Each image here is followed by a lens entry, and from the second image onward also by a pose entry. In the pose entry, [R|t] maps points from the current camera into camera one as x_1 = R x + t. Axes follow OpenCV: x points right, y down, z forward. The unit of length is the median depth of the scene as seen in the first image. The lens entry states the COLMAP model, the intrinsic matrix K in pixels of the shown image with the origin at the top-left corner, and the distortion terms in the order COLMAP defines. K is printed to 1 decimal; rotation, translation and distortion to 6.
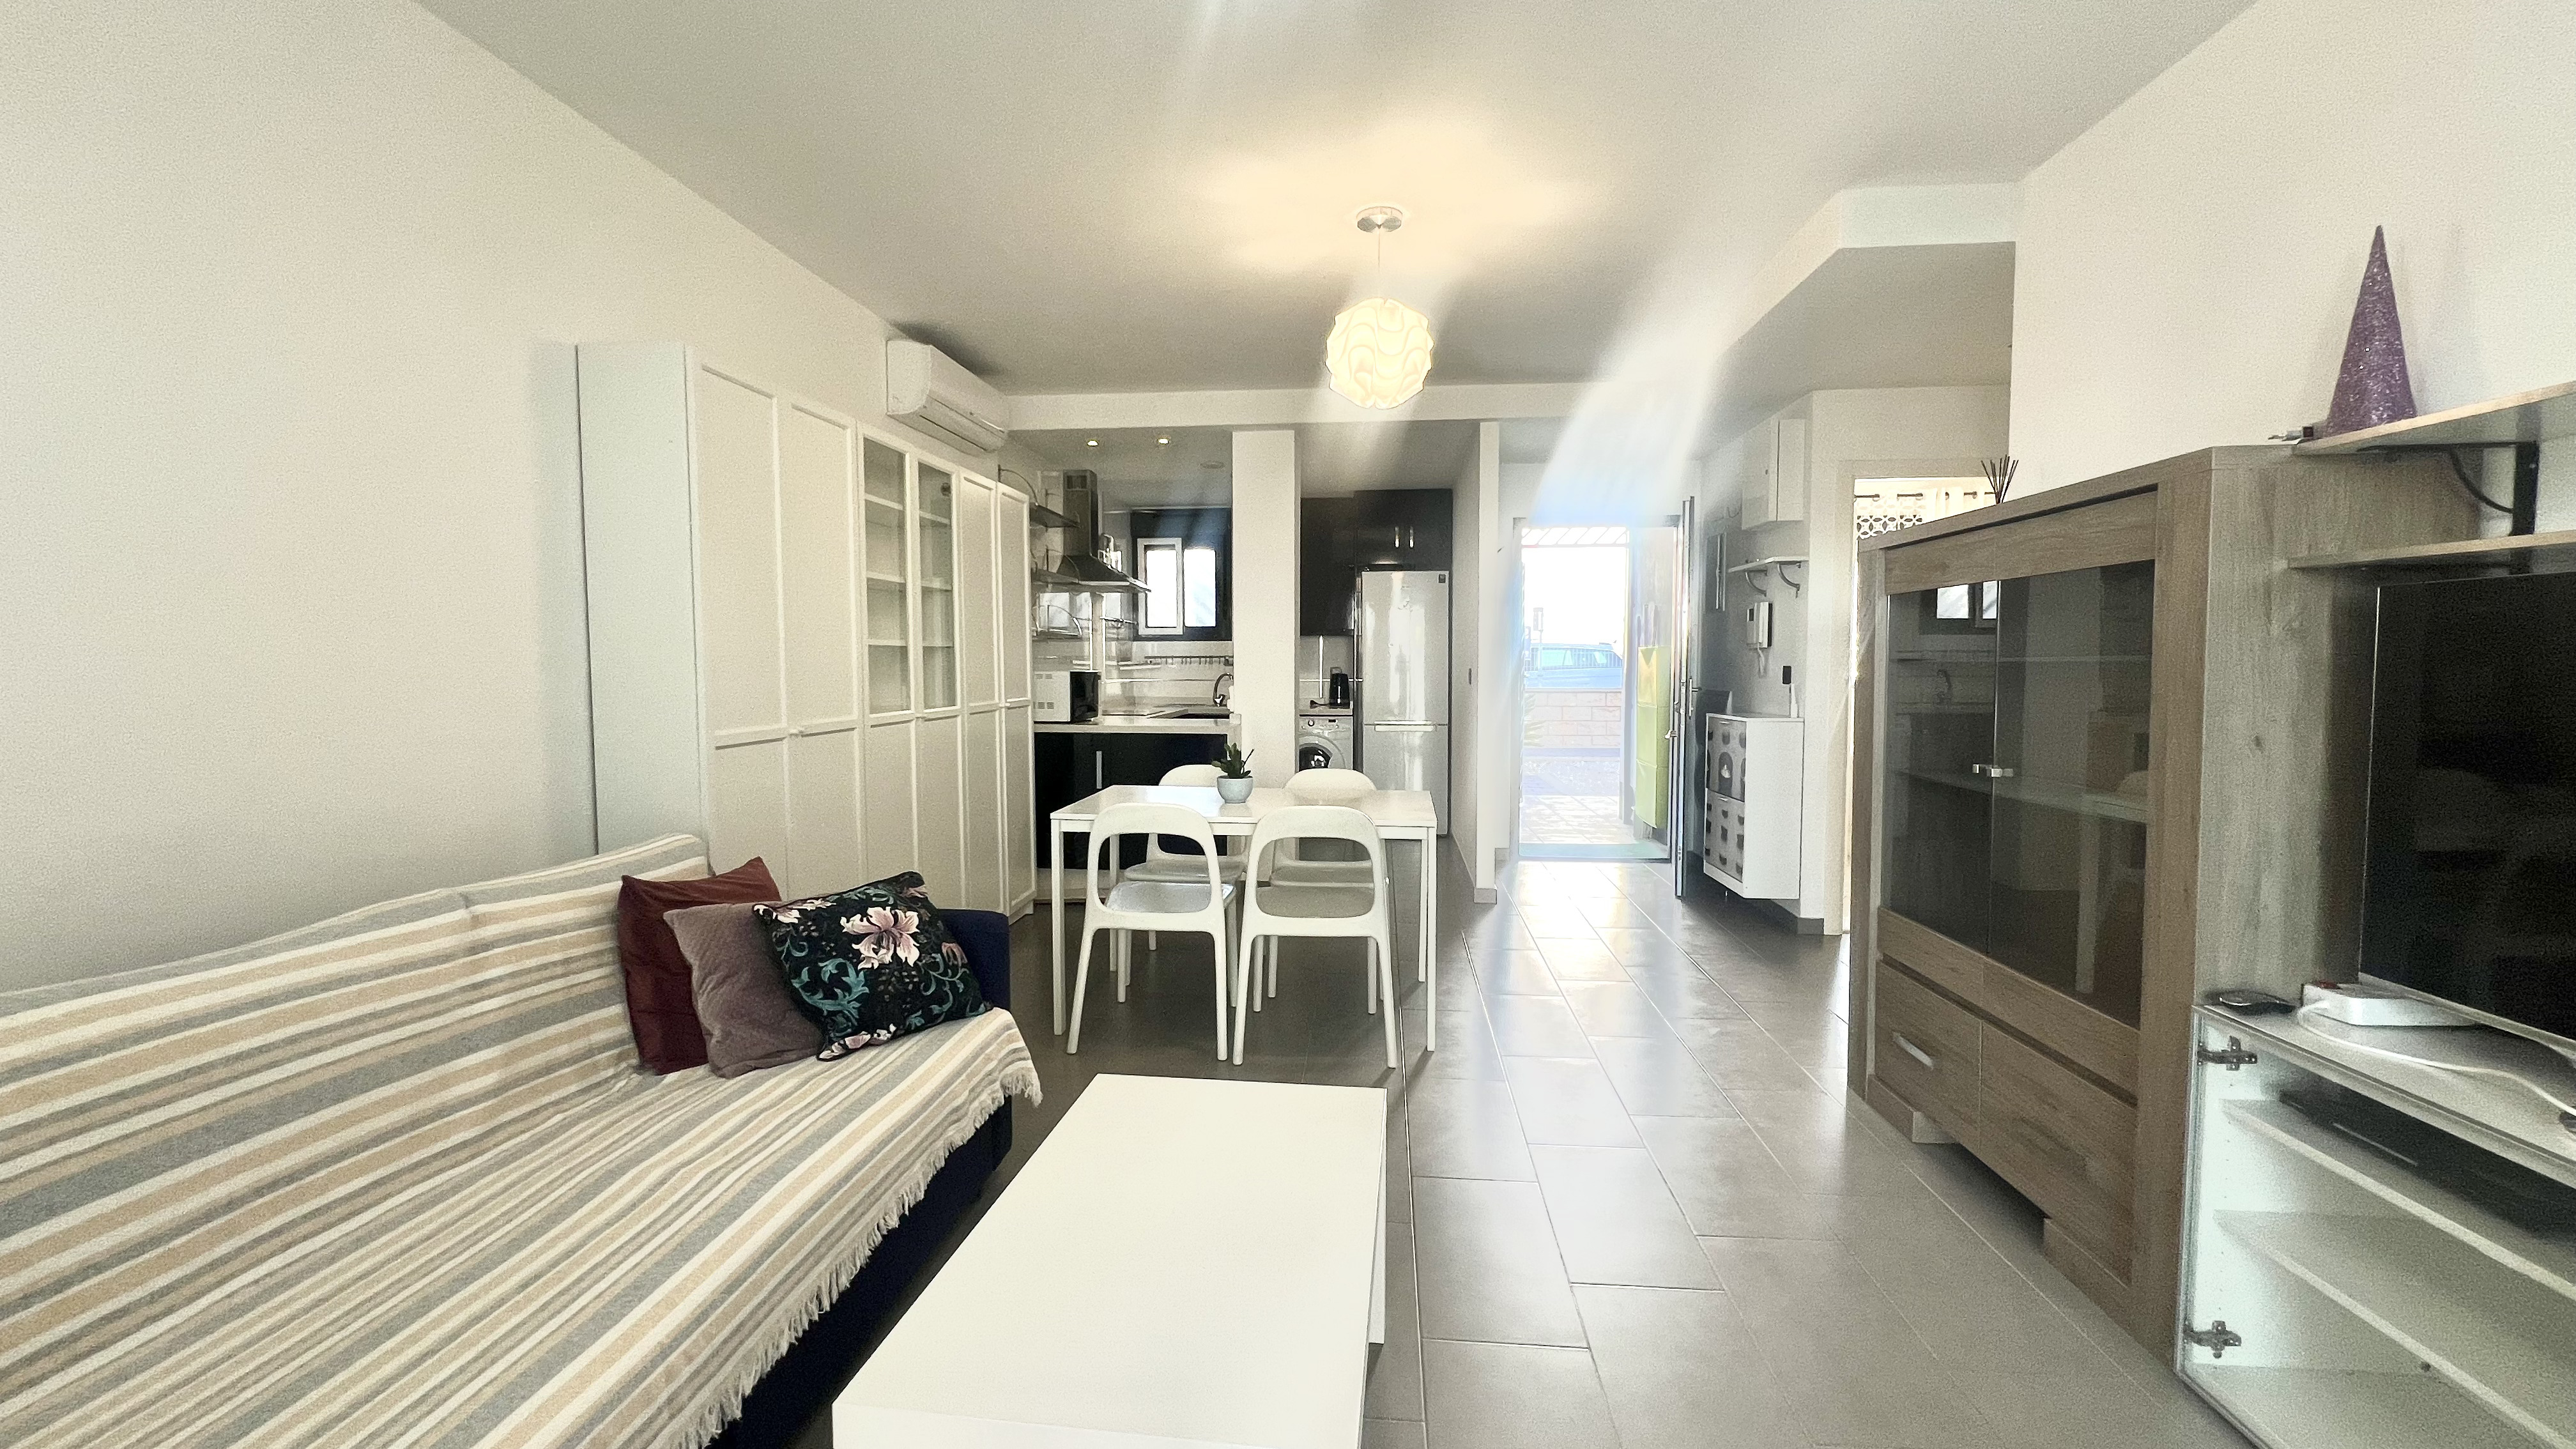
lens RADIAL K [[1036.9, 0, 1297.1], [0, 1036.9, 720.1], [0, 0, 1]] dist [-0.001507, -0.000597]
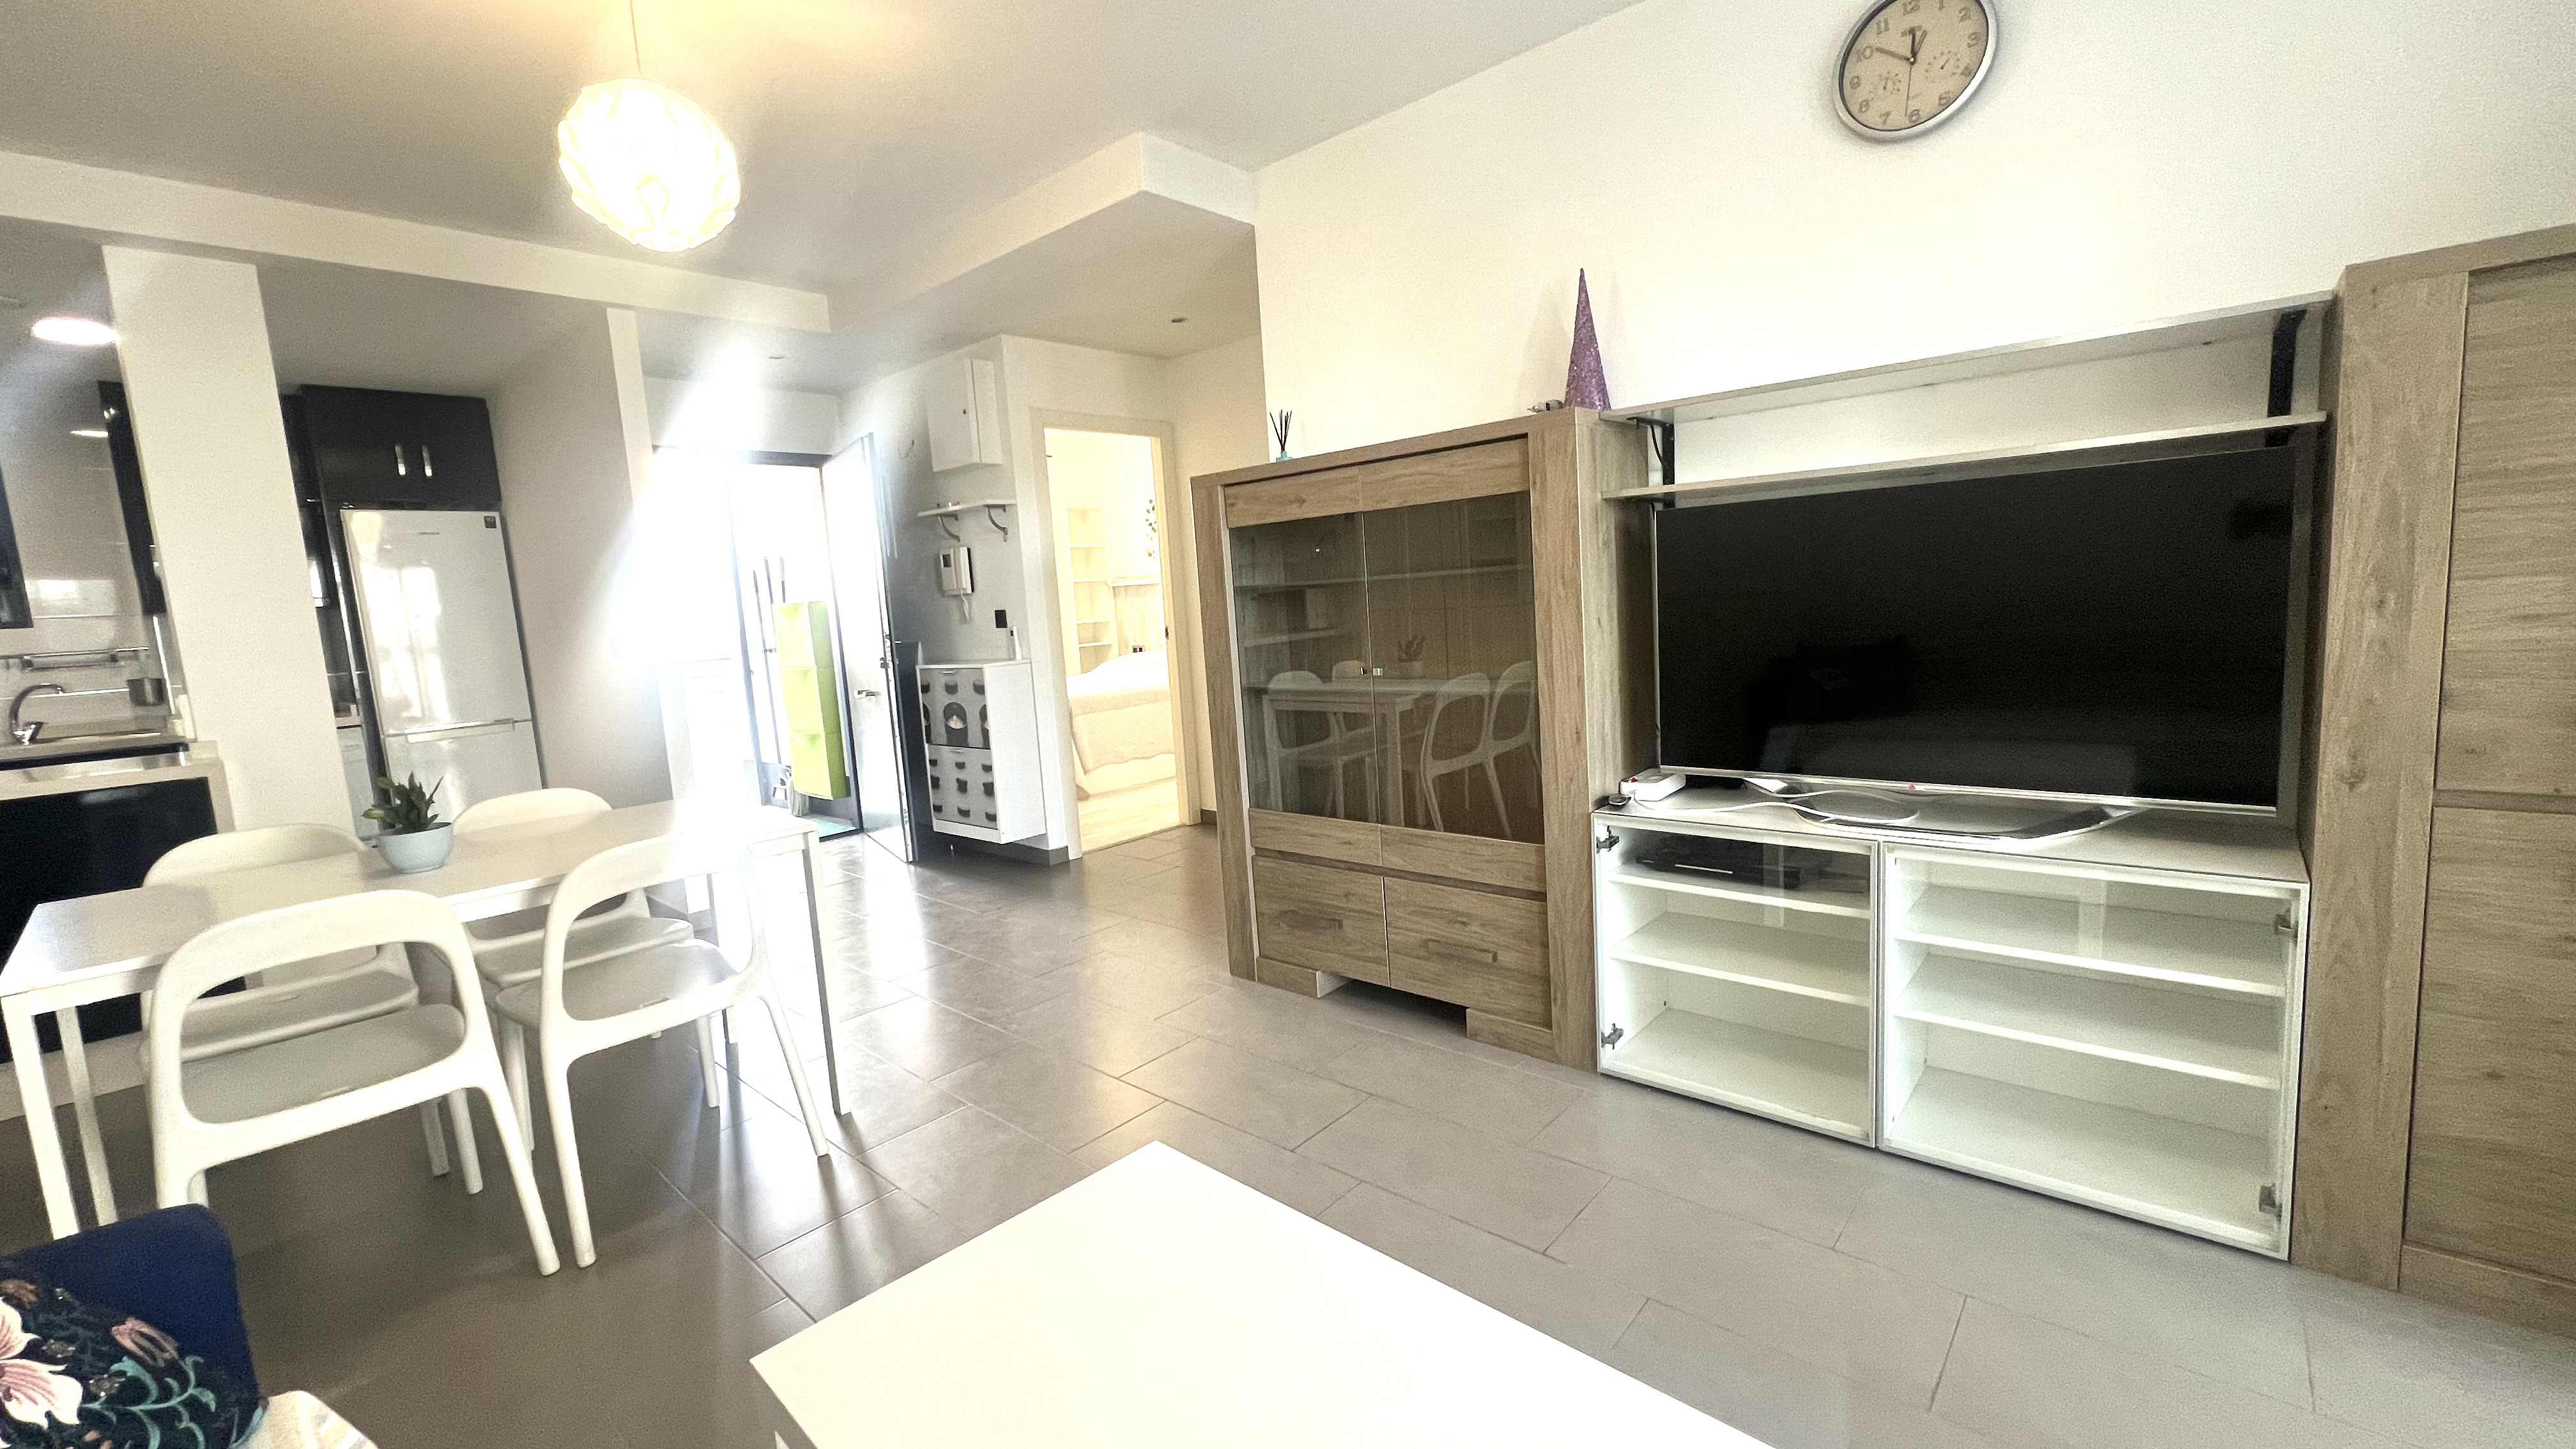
lens RADIAL K [[1026.8, 0, 1275.9], [0, 1026.8, 722.3], [0, 0, 1]] dist [-0.001581, -0.000204]
pose [[0.596251, -0.135880, 0.791215, -0.274282], [0.105401, 0.990290, 0.090640, -0.009705], [-0.795849, 0.029351, 0.604783, 0.292790]]
